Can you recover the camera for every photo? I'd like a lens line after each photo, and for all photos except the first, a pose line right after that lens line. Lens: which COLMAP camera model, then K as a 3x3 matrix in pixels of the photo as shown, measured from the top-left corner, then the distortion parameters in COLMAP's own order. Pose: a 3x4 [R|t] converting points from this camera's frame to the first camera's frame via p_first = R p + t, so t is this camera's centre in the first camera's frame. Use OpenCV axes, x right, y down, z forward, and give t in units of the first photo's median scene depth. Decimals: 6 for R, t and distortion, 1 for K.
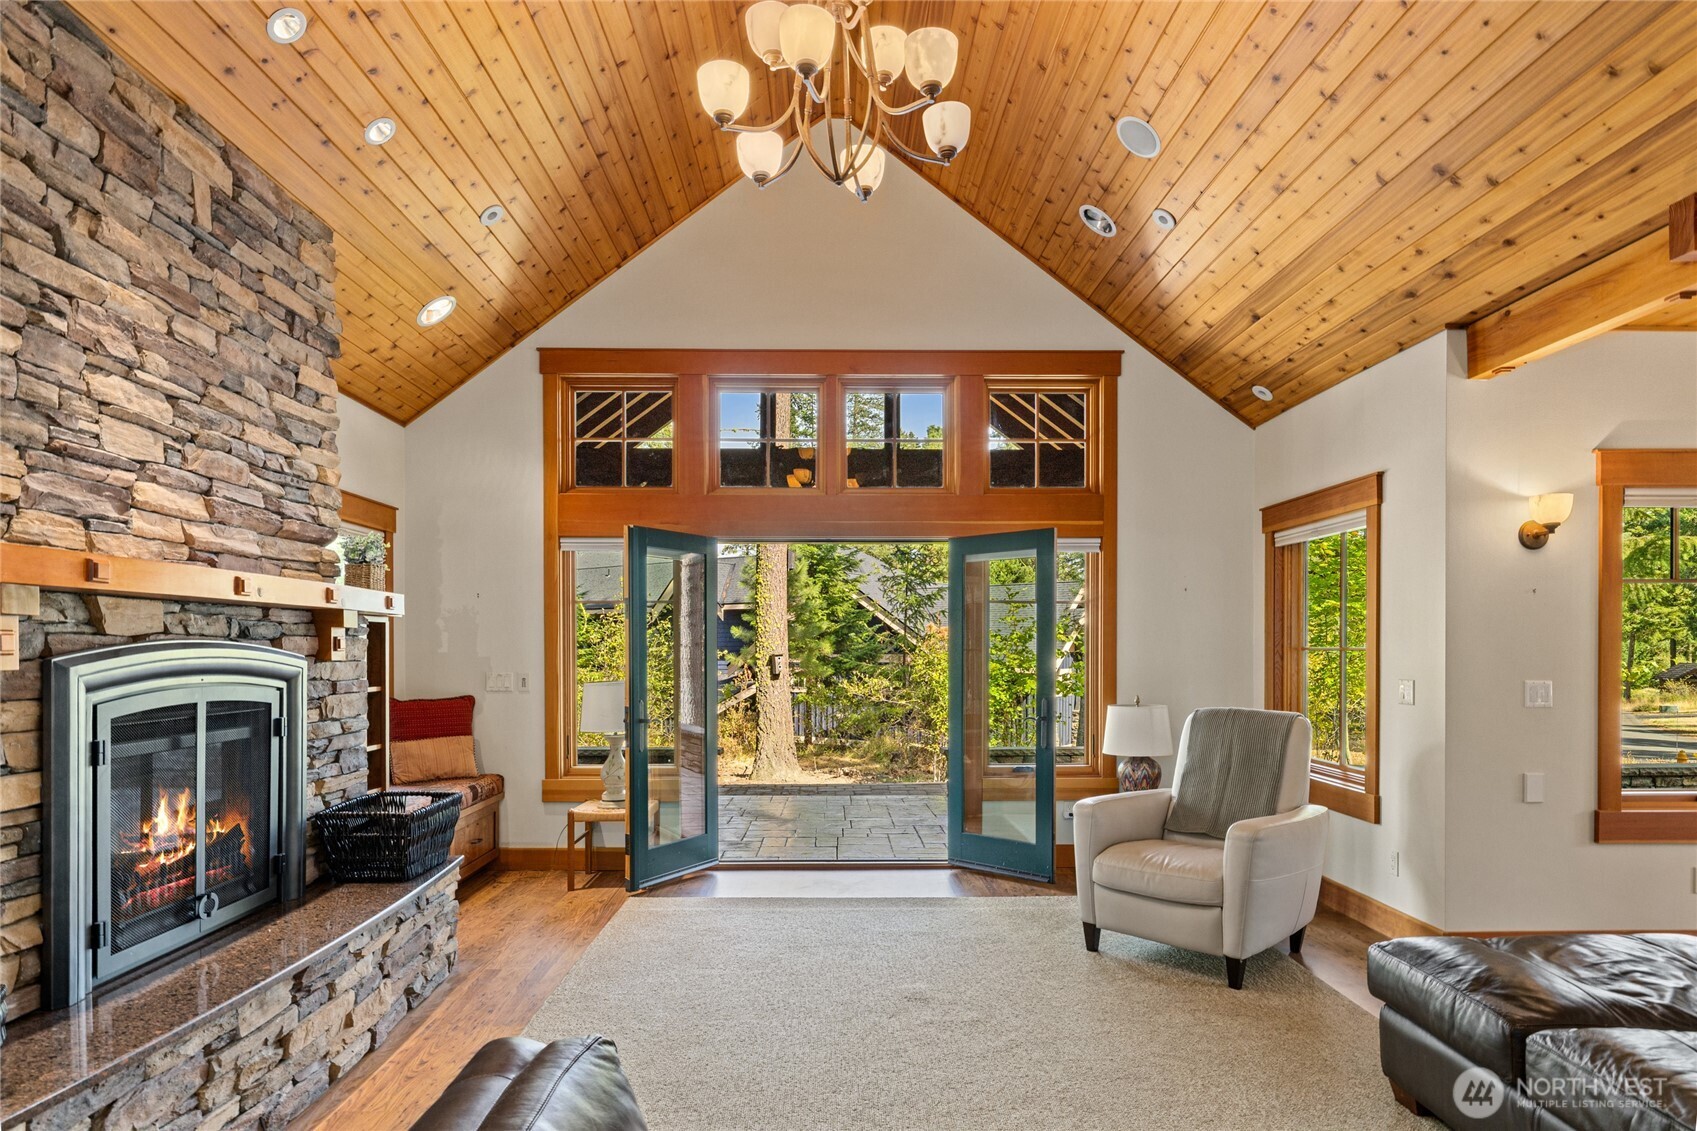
lens RADIAL K [[966.5, 0, 844.0], [0, 966.5, 656.3], [0, 0, 1]] dist [0.001589, 0.000020]
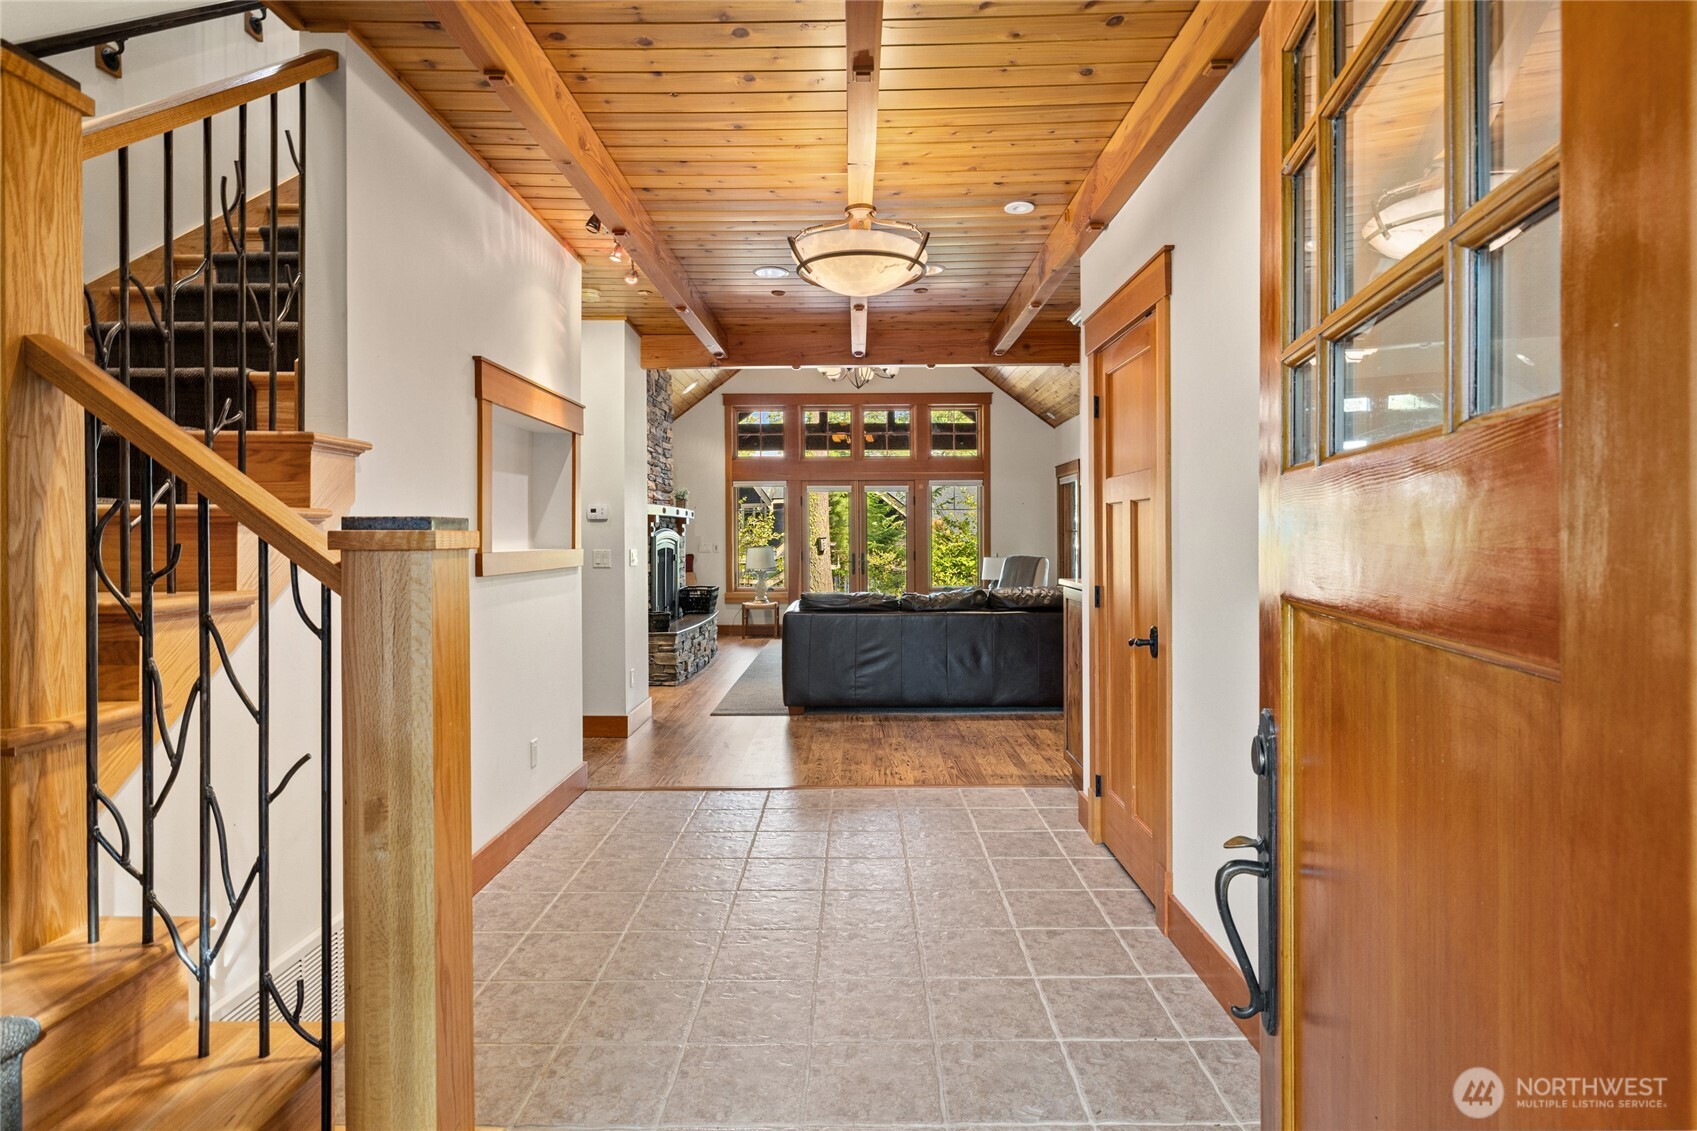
lens RADIAL K [[882.3, 0, 847.8], [0, 882.3, 540.8], [0, 0, 1]] dist [-0.000273, -0.000260]
pose [[0.999633, -0.005738, -0.026467, 0.027767], [0.005697, 0.999982, -0.001606, 0.029667], [0.026476, 0.001454, 0.999648, -1.756294]]
